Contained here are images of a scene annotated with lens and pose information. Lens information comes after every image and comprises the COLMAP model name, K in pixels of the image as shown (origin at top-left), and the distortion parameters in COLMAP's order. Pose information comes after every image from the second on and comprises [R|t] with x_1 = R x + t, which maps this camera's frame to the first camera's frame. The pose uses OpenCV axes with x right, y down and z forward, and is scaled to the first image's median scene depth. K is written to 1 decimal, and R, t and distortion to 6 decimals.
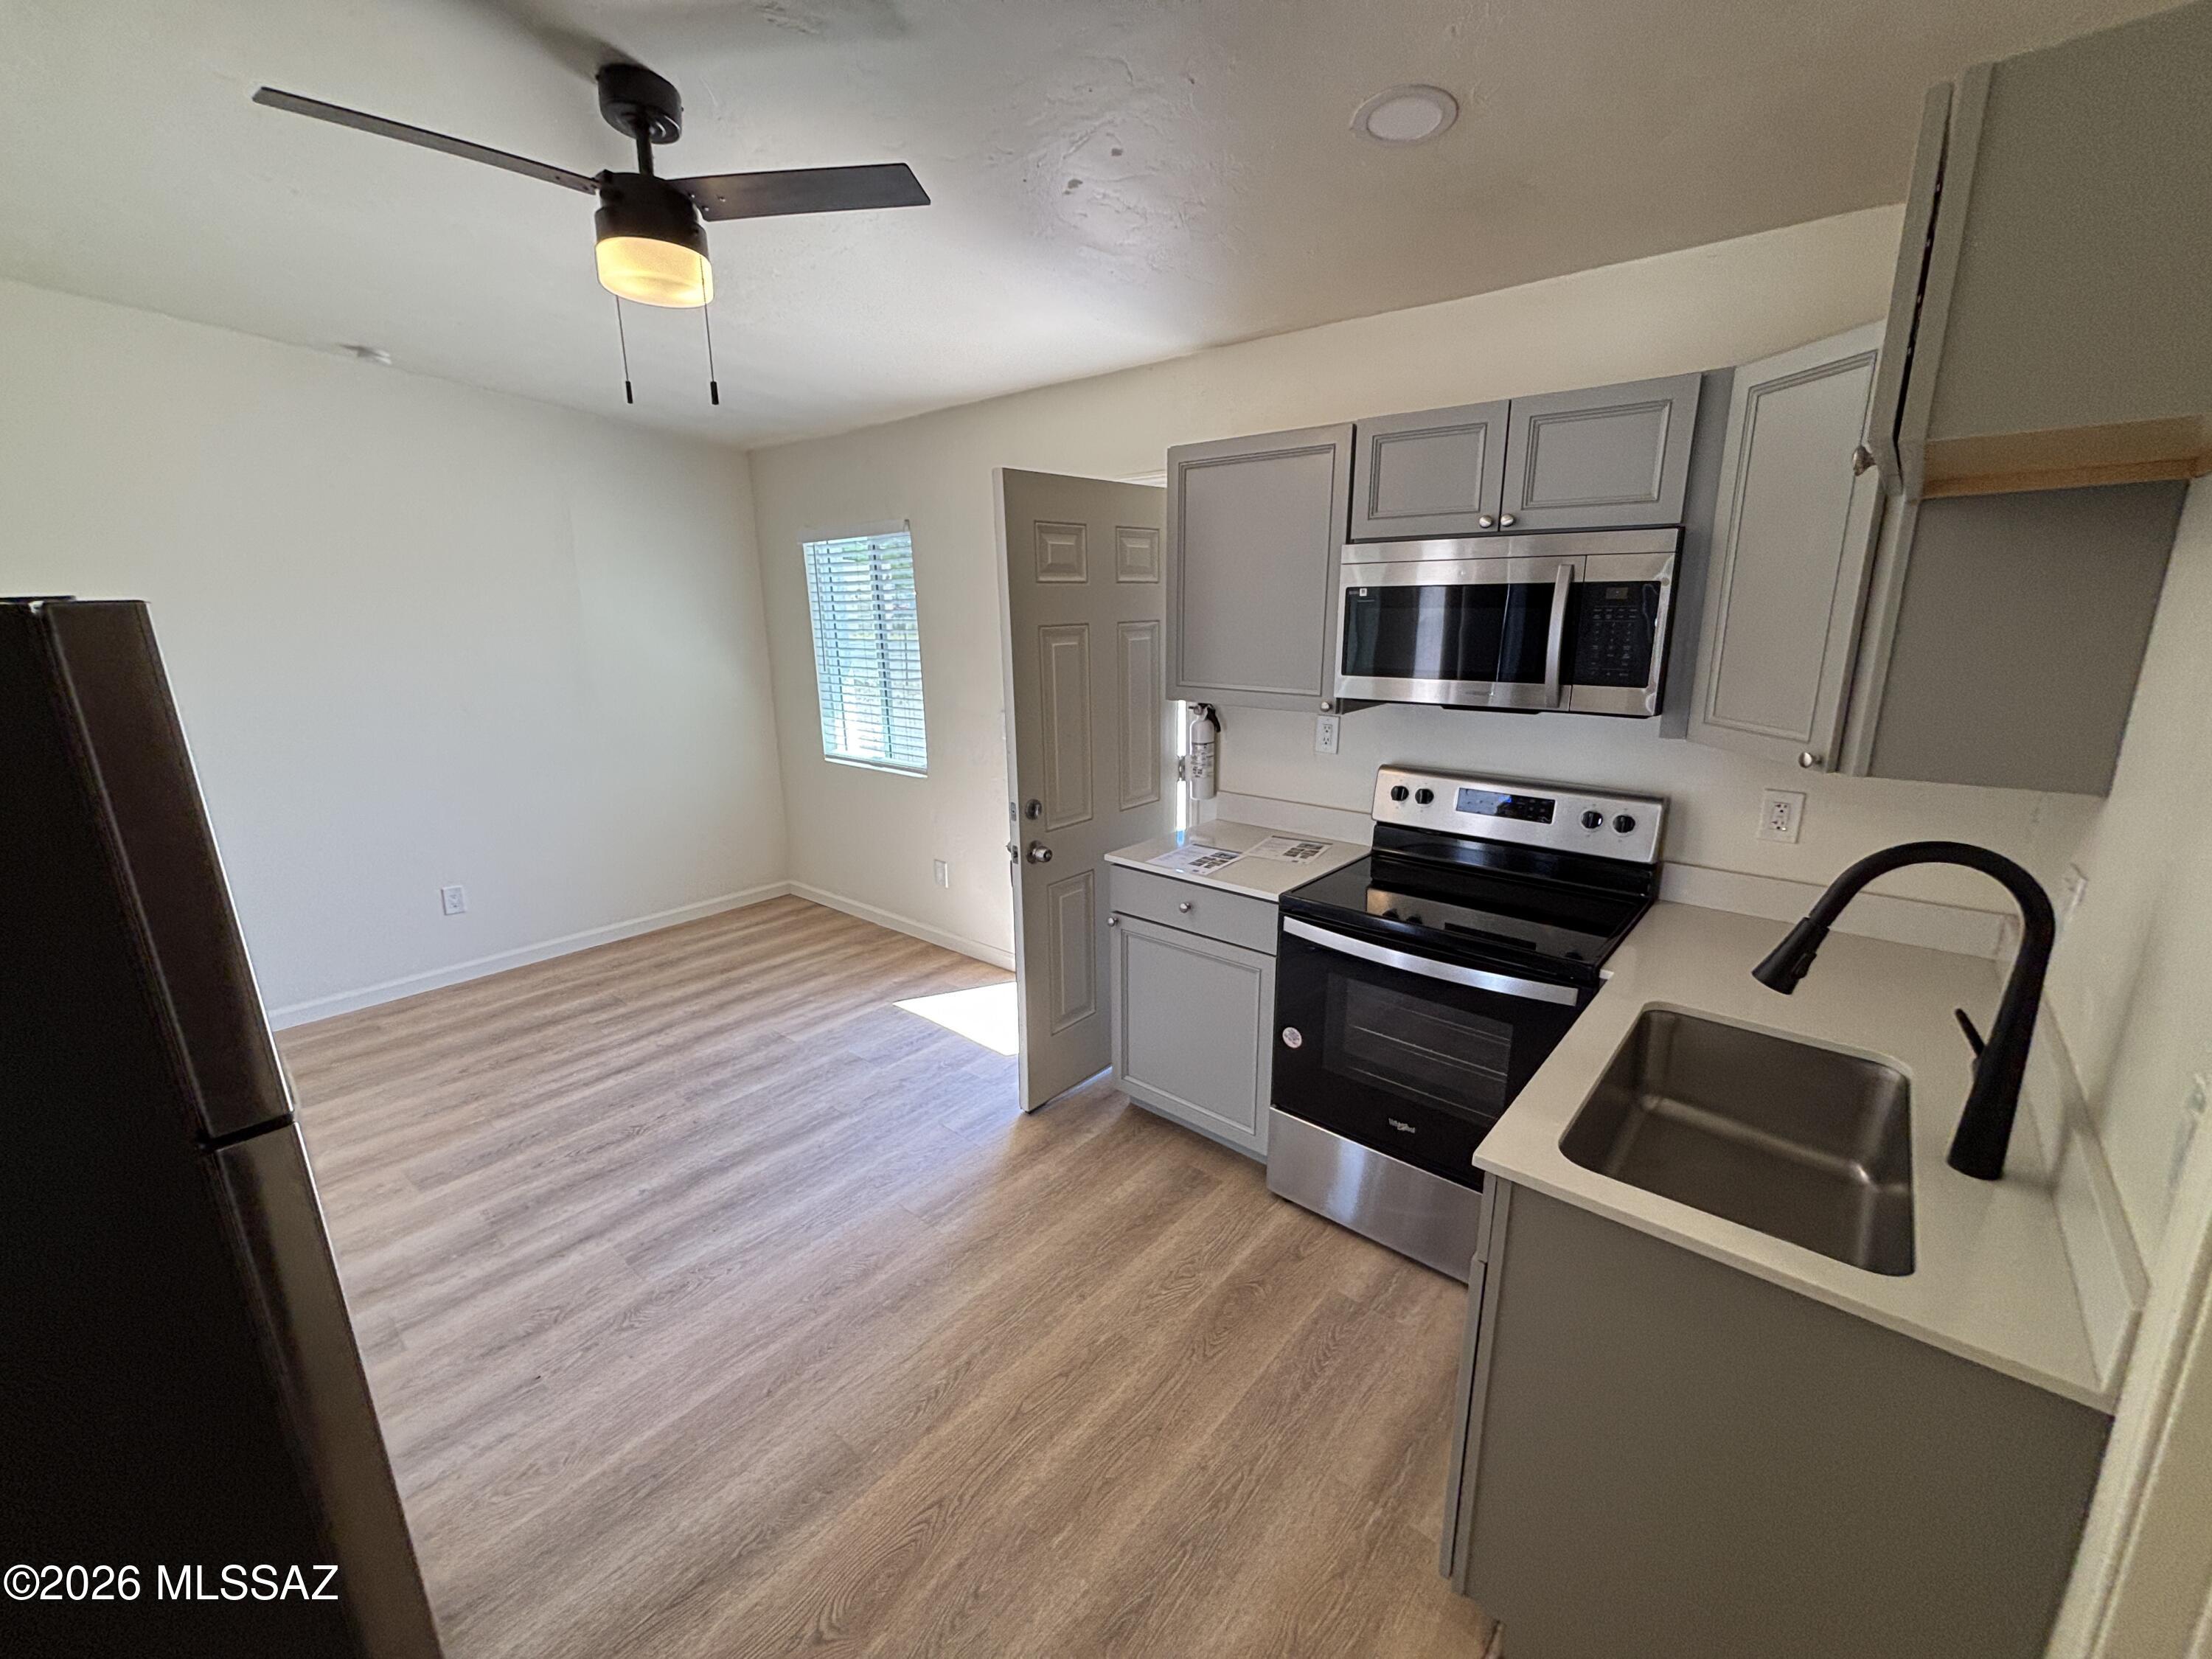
lens RADIAL K [[893.7, 0, 1086.8], [0, 893.7, 817.5], [0, 0, 1]] dist [0.000356, -0.000192]
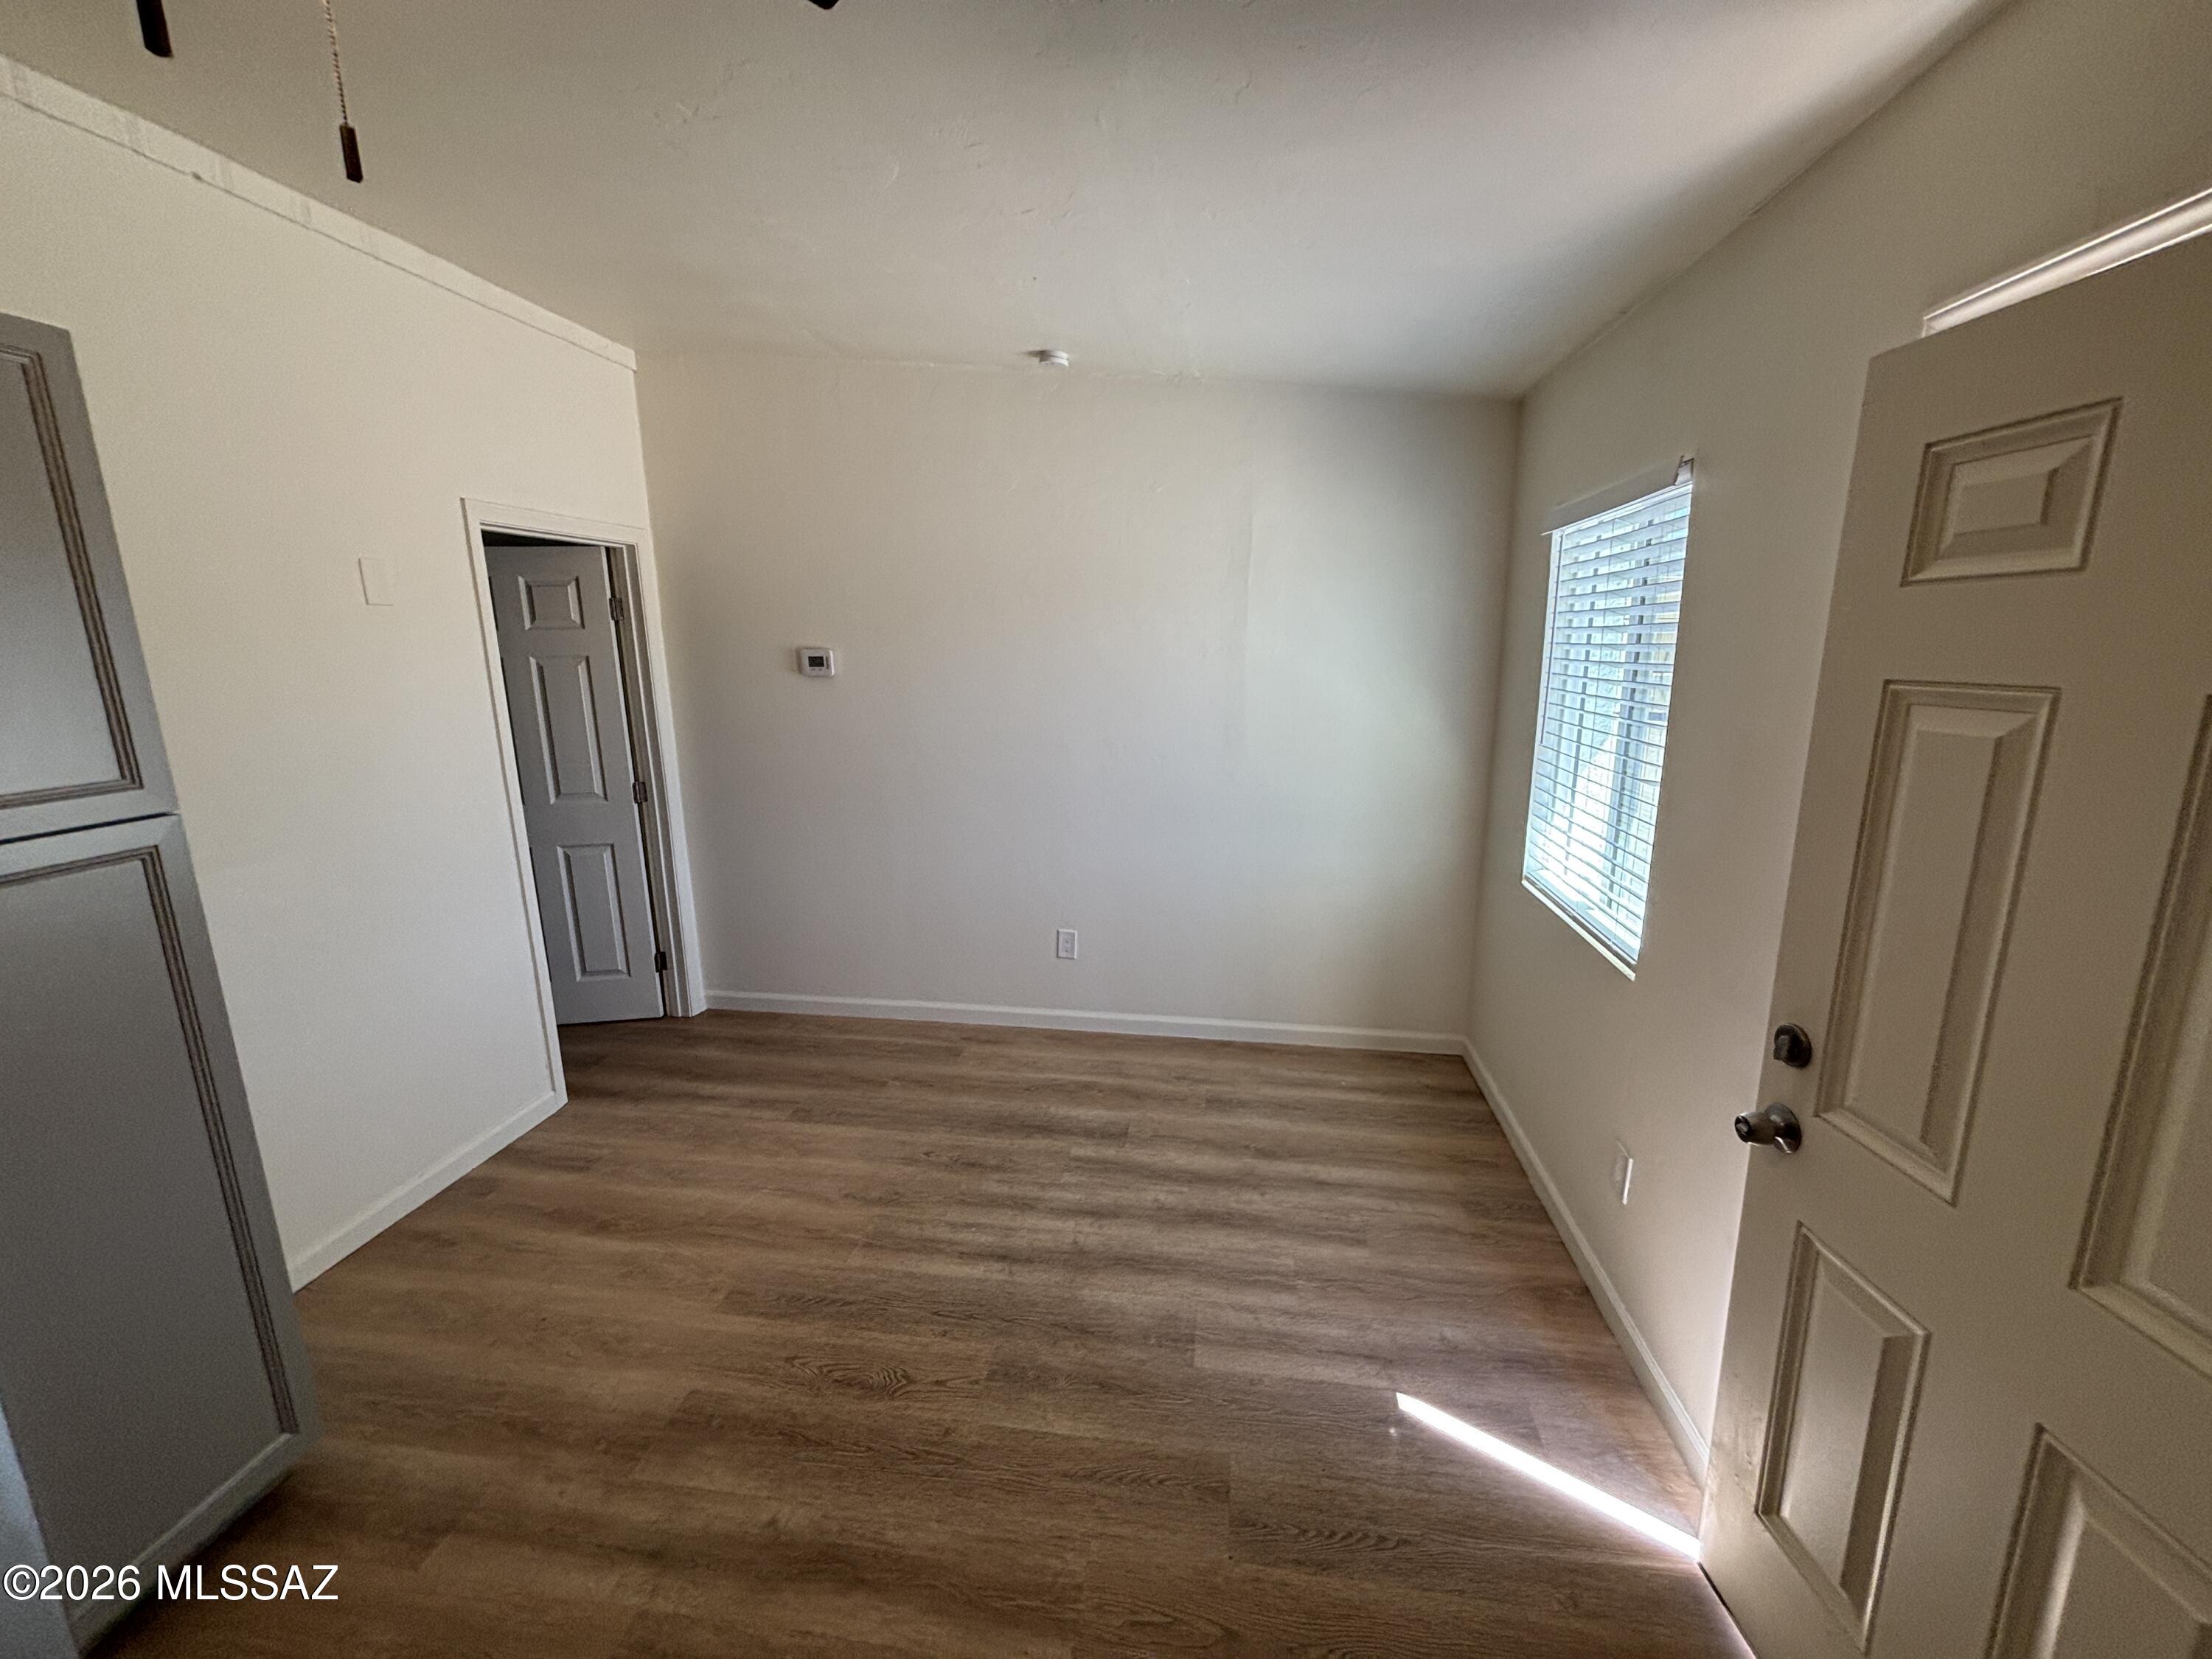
lens RADIAL K [[893.7, 0, 1117.8], [0, 893.7, 815.7], [0, 0, 1]] dist [0.000356, -0.000192]
pose [[0.559322, 0.174264, -0.810426, 0.054373], [-0.198070, 0.977430, 0.073475, -0.120637], [0.804939, 0.119425, 0.581215, 0.500342]]
